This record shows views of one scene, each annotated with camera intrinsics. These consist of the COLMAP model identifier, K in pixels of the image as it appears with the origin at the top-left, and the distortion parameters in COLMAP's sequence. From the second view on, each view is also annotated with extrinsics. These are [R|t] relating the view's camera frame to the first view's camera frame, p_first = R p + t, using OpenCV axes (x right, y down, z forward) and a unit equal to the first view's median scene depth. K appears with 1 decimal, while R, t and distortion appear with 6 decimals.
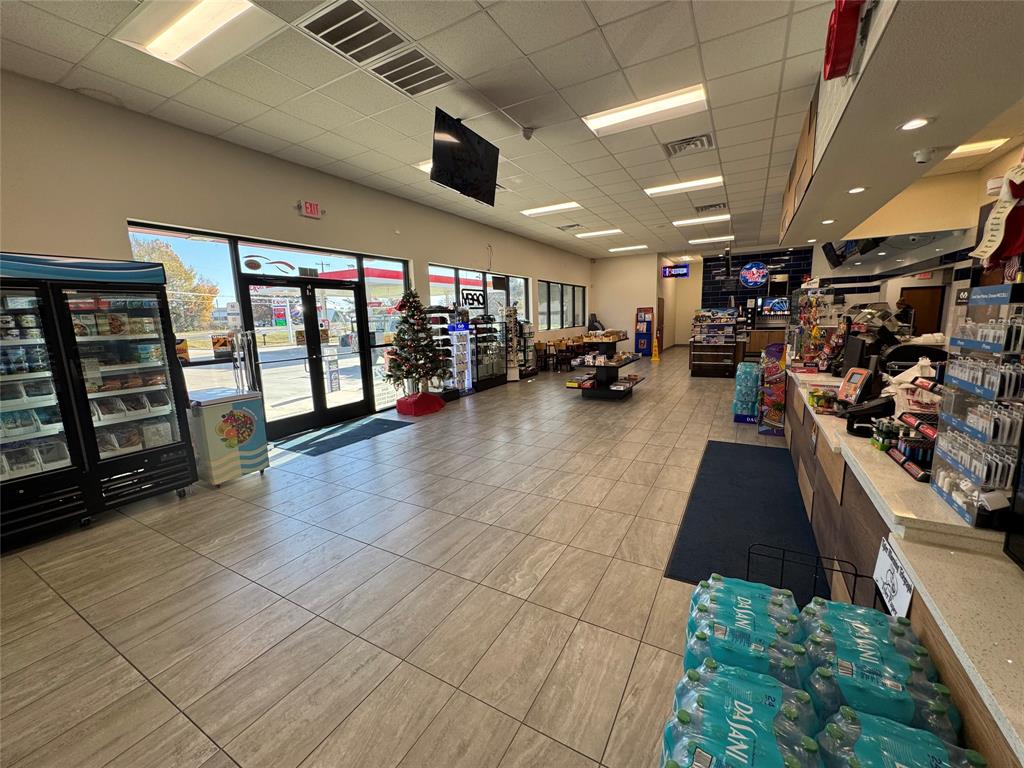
lens RADIAL K [[410.2, 0, 513.3], [0, 410.2, 384.0], [0, 0, 1]] dist [-0.002025, -0.000150]
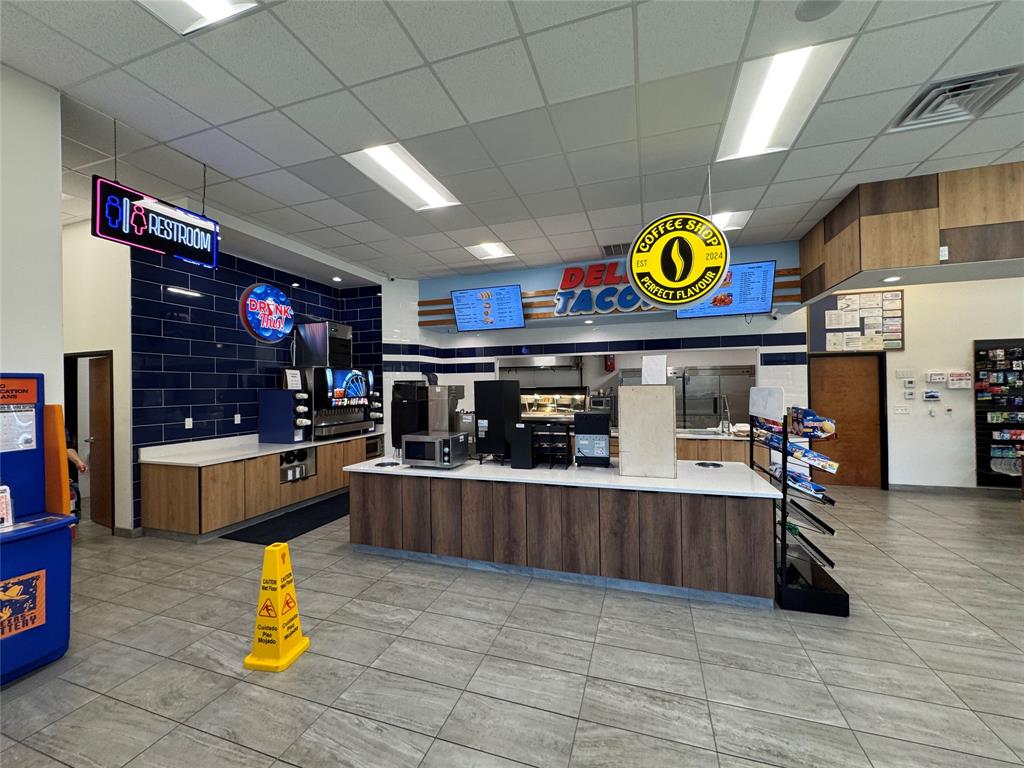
lens RADIAL K [[410.2, 0, 510.6], [0, 410.2, 382.0], [0, 0, 1]] dist [-0.002025, -0.000150]
pose [[-0.190335, 0.035723, 0.981069, 0.133212], [0.178493, 0.983940, -0.001199, -0.155214], [-0.965356, 0.174886, -0.193654, 0.869856]]
